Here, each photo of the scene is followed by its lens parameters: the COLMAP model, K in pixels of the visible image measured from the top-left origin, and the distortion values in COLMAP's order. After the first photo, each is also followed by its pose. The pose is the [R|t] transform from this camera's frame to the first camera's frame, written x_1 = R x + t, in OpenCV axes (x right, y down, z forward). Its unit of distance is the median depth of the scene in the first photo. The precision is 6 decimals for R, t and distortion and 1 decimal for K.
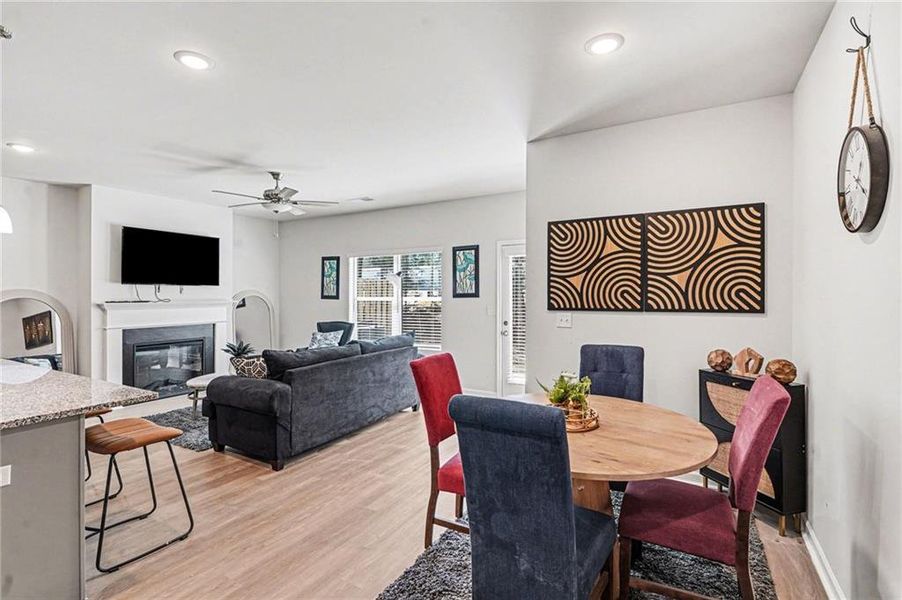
lens RADIAL K [[423.2, 0, 449.0], [0, 423.2, 296.2], [0, 0, 1]] dist [-0.006383, 0.000311]
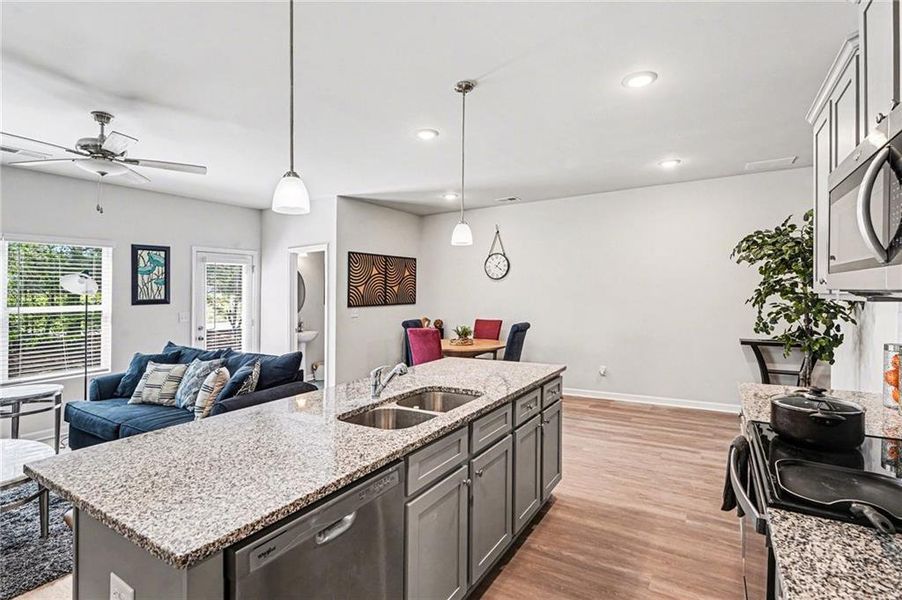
lens RADIAL K [[423.2, 0, 471.2], [0, 423.2, 287.1], [0, 0, 1]] dist [-0.006383, 0.000311]
pose [[-0.000756, 0.021415, 0.999770, -1.128629], [0.024140, 0.999480, -0.021391, 0.002700], [-0.999708, 0.024119, -0.001272, 0.457699]]
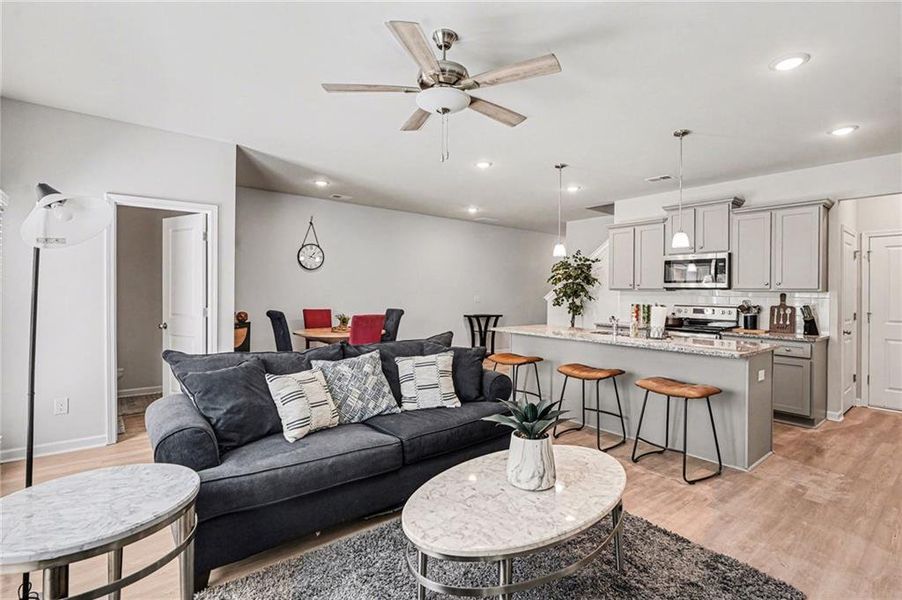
lens RADIAL K [[423.2, 0, 444.1], [0, 423.2, 290.6], [0, 0, 1]] dist [-0.006383, 0.000311]
pose [[-0.933697, -0.004206, 0.358039, -0.622384], [-0.002662, 0.999985, 0.004805, 0.011101], [-0.358054, 0.003533, -0.933694, 1.583121]]
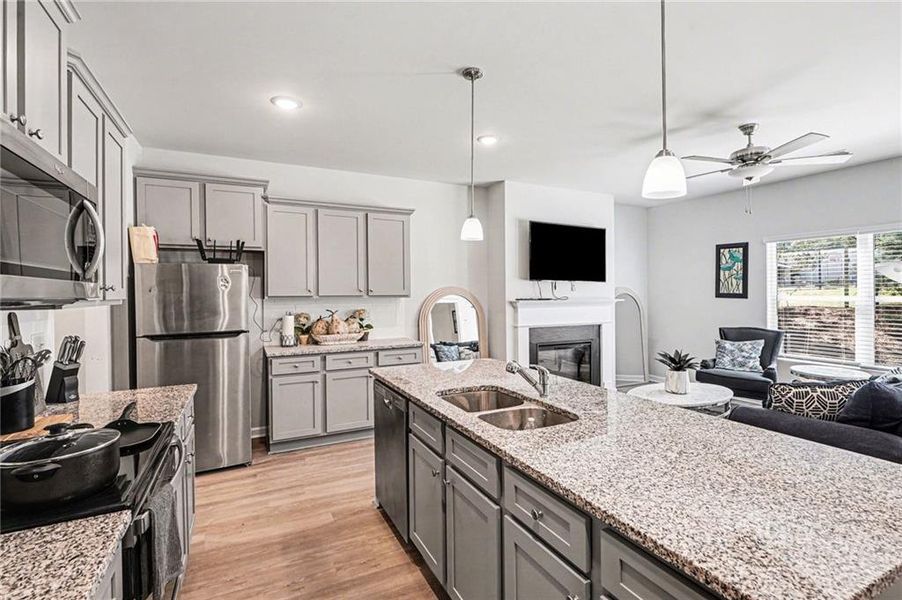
lens RADIAL K [[417.6, 0, 459.1], [0, 417.6, 292.8], [0, 0, 1]] dist [-0.002053, 0.000089]
pose [[0.843557, 0.001290, -0.537039, -0.479471], [-0.003099, 0.999992, -0.002465, 0.001212], [0.537031, 0.003744, 0.843554, 0.129272]]
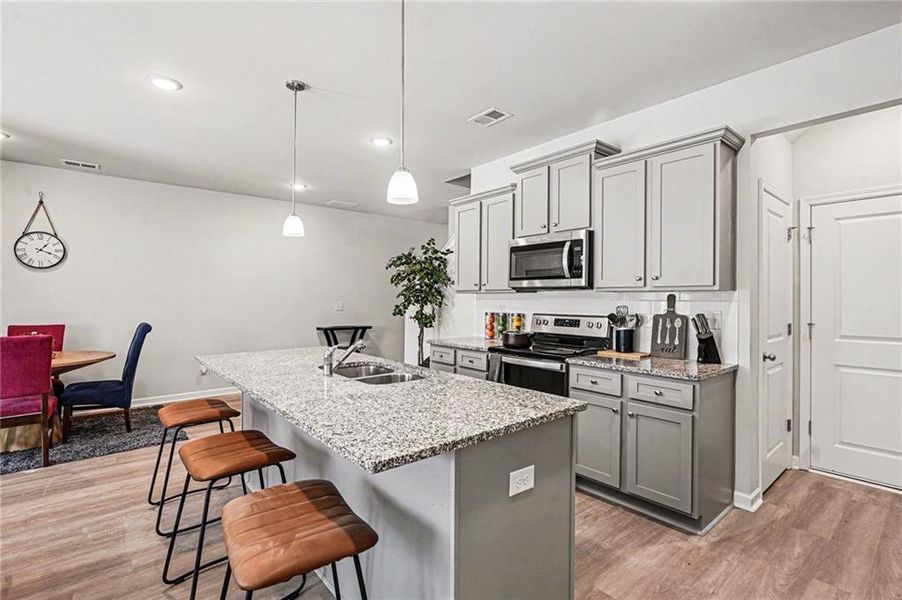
lens RADIAL K [[423.2, 0, 437.4], [0, 423.2, 299.9], [0, 0, 1]] dist [-0.006383, 0.000311]
pose [[-0.939860, 0.003166, 0.341545, -0.933113], [0.008139, 0.999881, 0.013129, 0.018086], [-0.341463, 0.015119, -0.939774, 1.009765]]
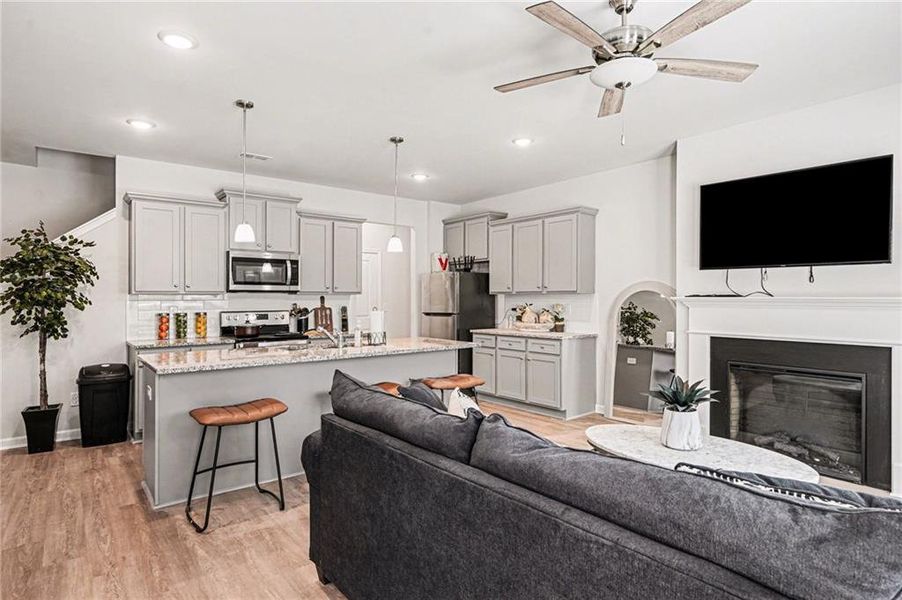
lens RADIAL K [[488.2, 0, 458.9], [0, 488.2, 289.3], [0, 0, 1]] dist [-0.003199, 0.001575]
pose [[-0.341257, -0.009327, -0.939924, 0.127584], [-0.002838, 0.999956, -0.008892, 0.013136], [0.939966, -0.000367, -0.341268, 1.082987]]
